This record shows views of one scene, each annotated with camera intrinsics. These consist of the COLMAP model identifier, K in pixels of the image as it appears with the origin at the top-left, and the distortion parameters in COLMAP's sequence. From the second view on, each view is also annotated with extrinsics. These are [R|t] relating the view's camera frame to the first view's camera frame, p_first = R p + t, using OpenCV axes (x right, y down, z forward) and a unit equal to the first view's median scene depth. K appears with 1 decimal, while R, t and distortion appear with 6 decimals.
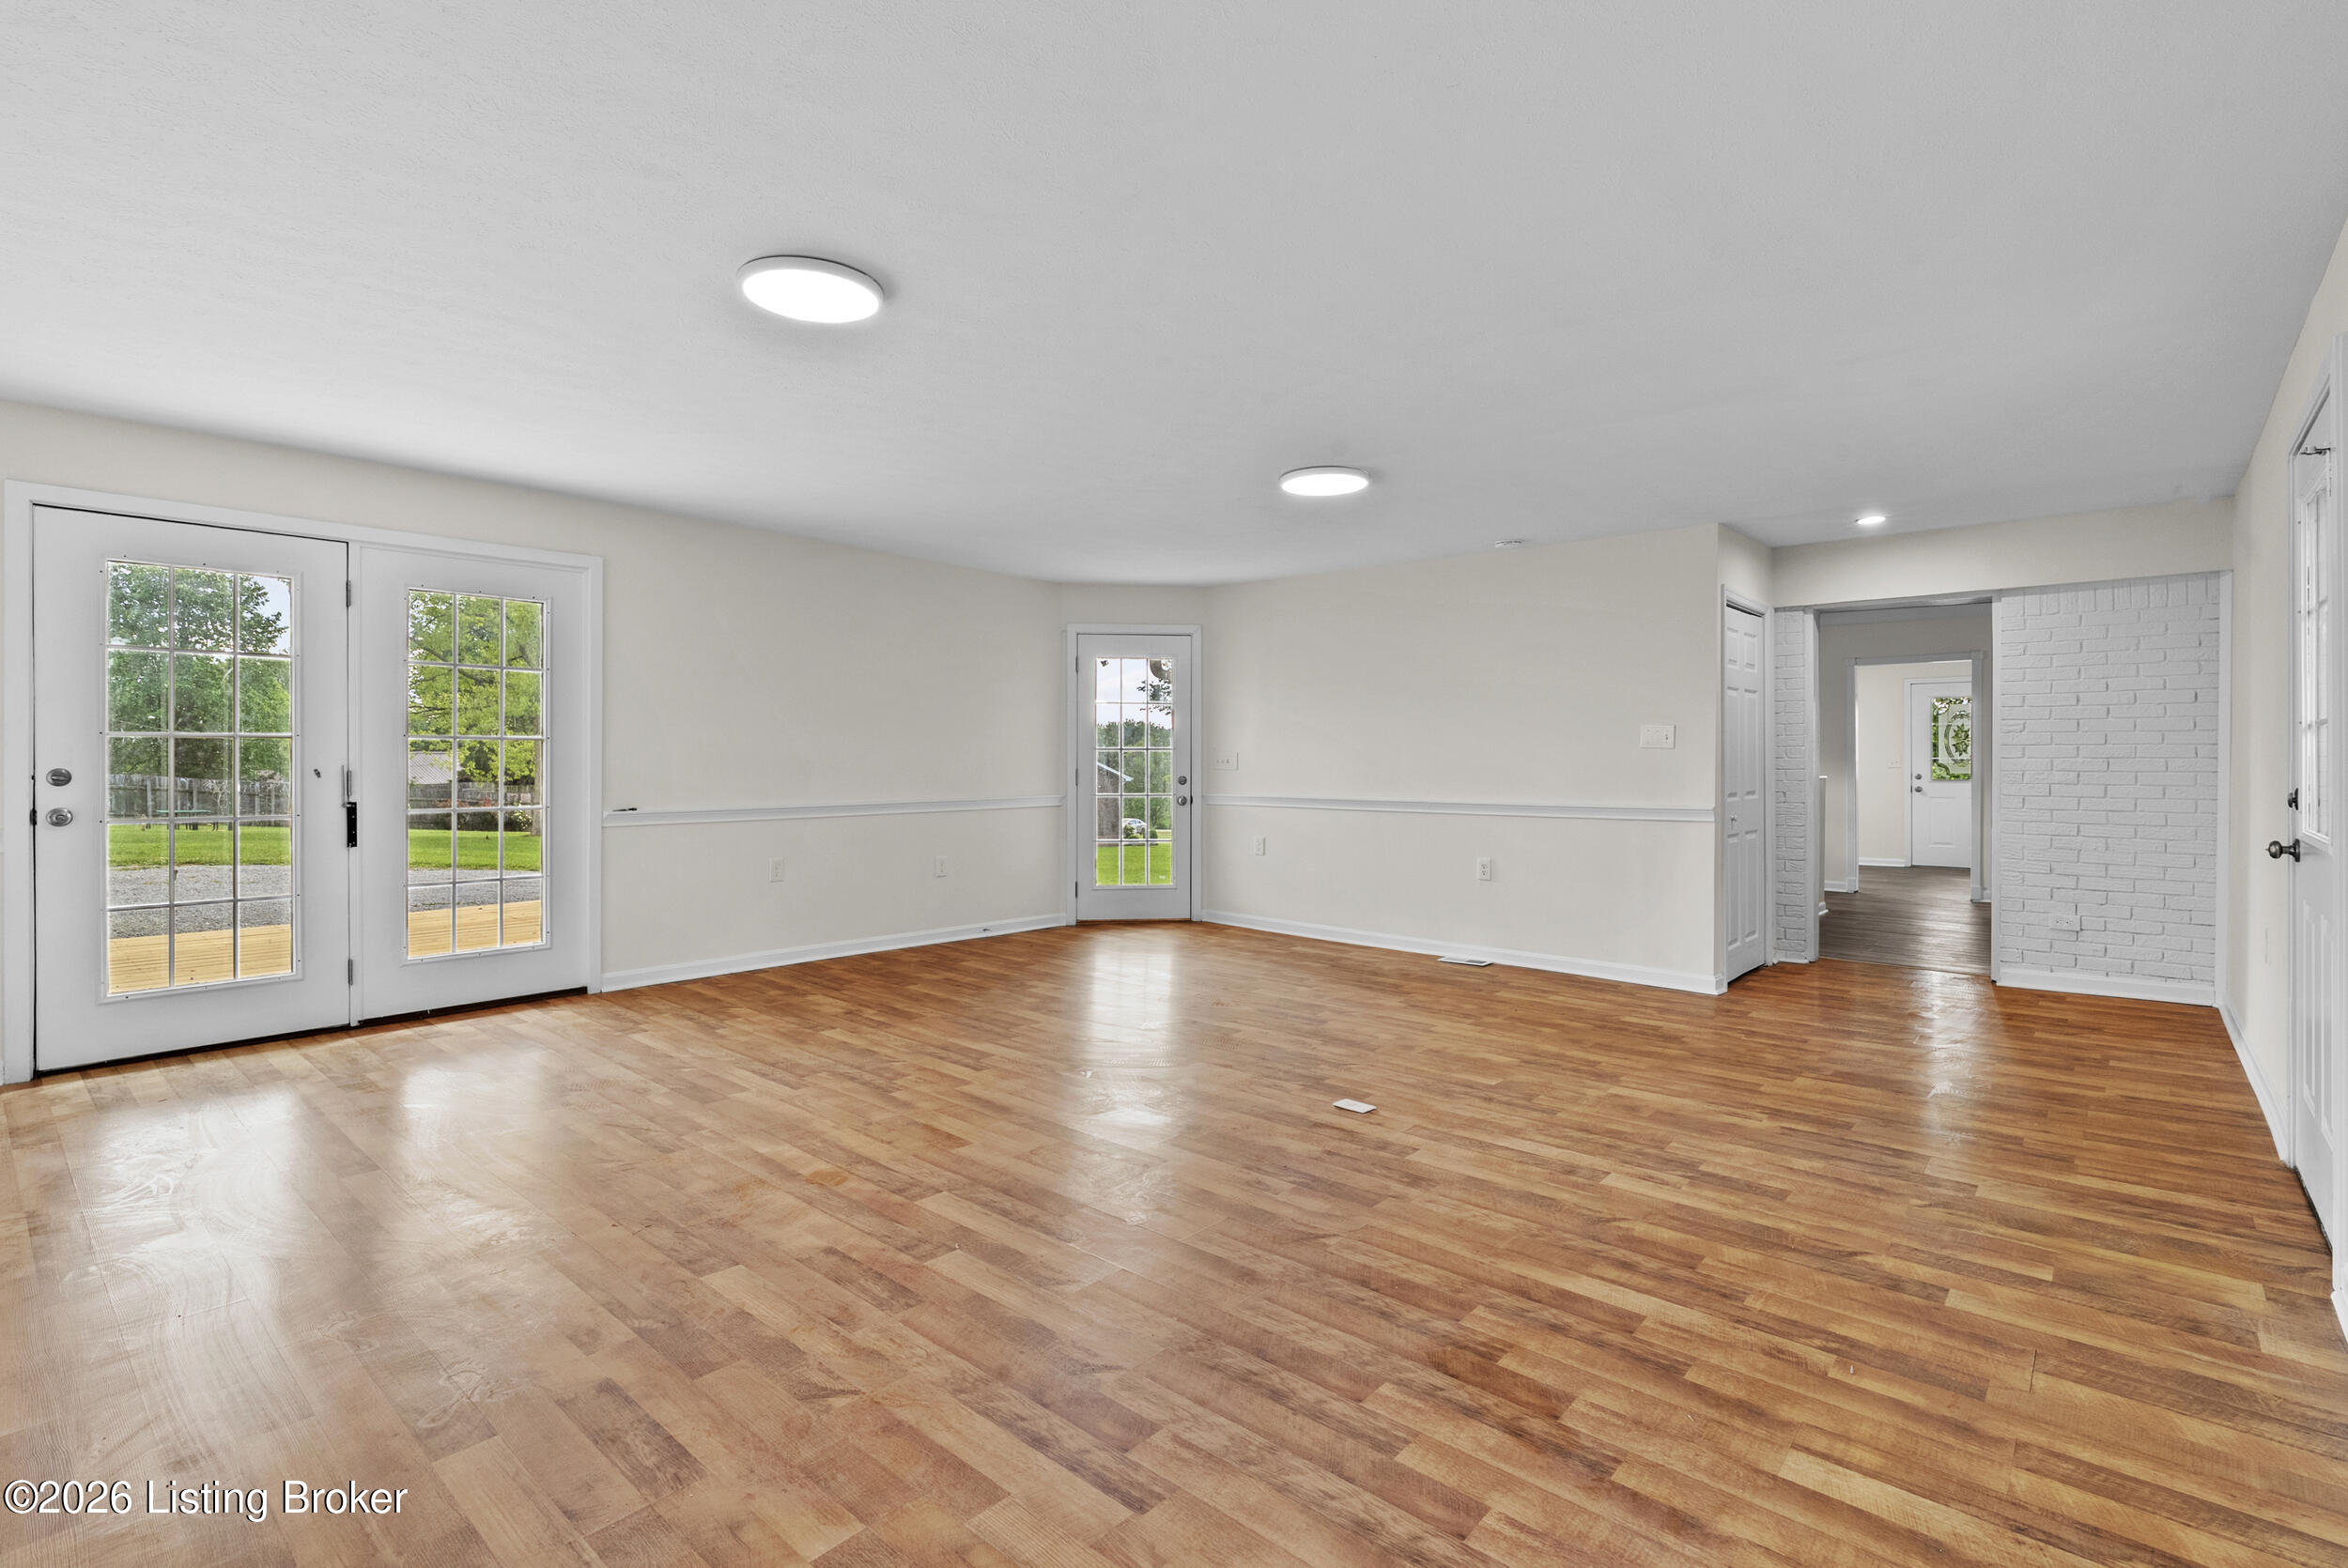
lens RADIAL K [[1090.0, 0, 1178.9], [0, 1090.0, 770.0], [0, 0, 1]] dist [0.002260, -0.002143]
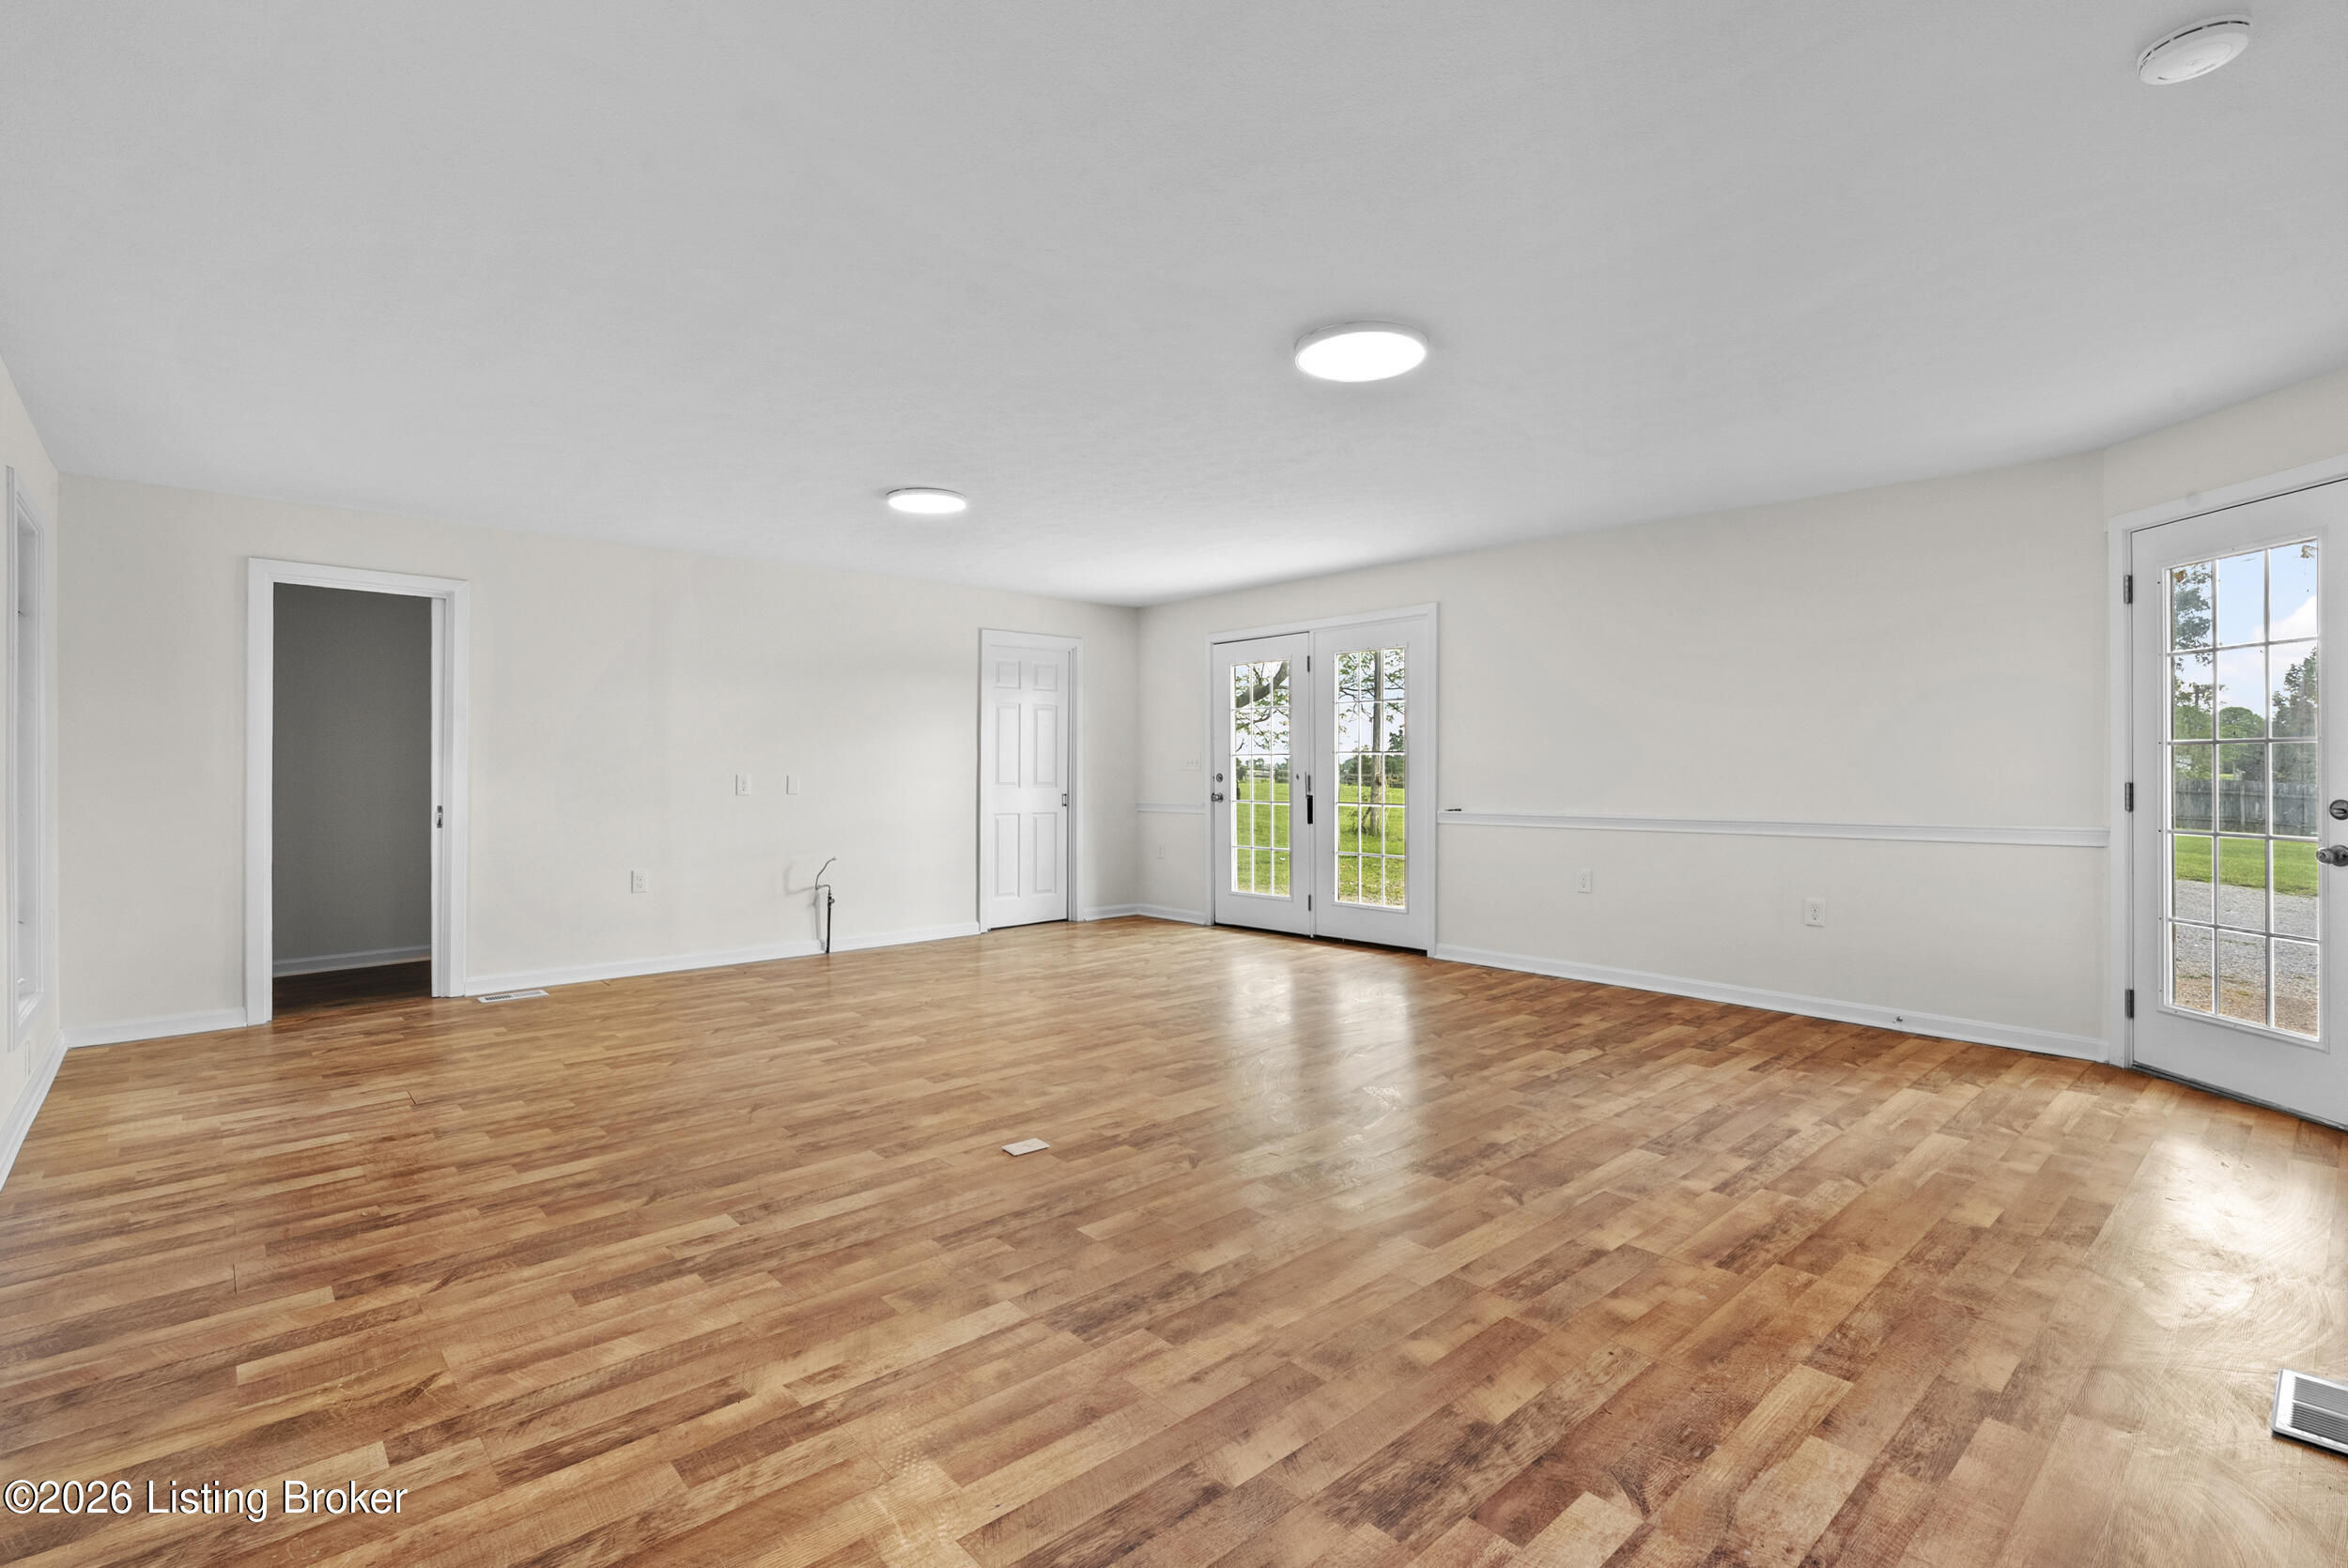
lens RADIAL K [[1090.0, 0, 1165.0], [0, 1090.0, 787.3], [0, 0, 1]] dist [0.002260, -0.002143]
pose [[-0.127377, 0.013314, -0.991765, 1.379423], [-0.008014, 0.999863, 0.014452, -0.006760], [0.991822, 0.009789, -0.127253, 1.625564]]
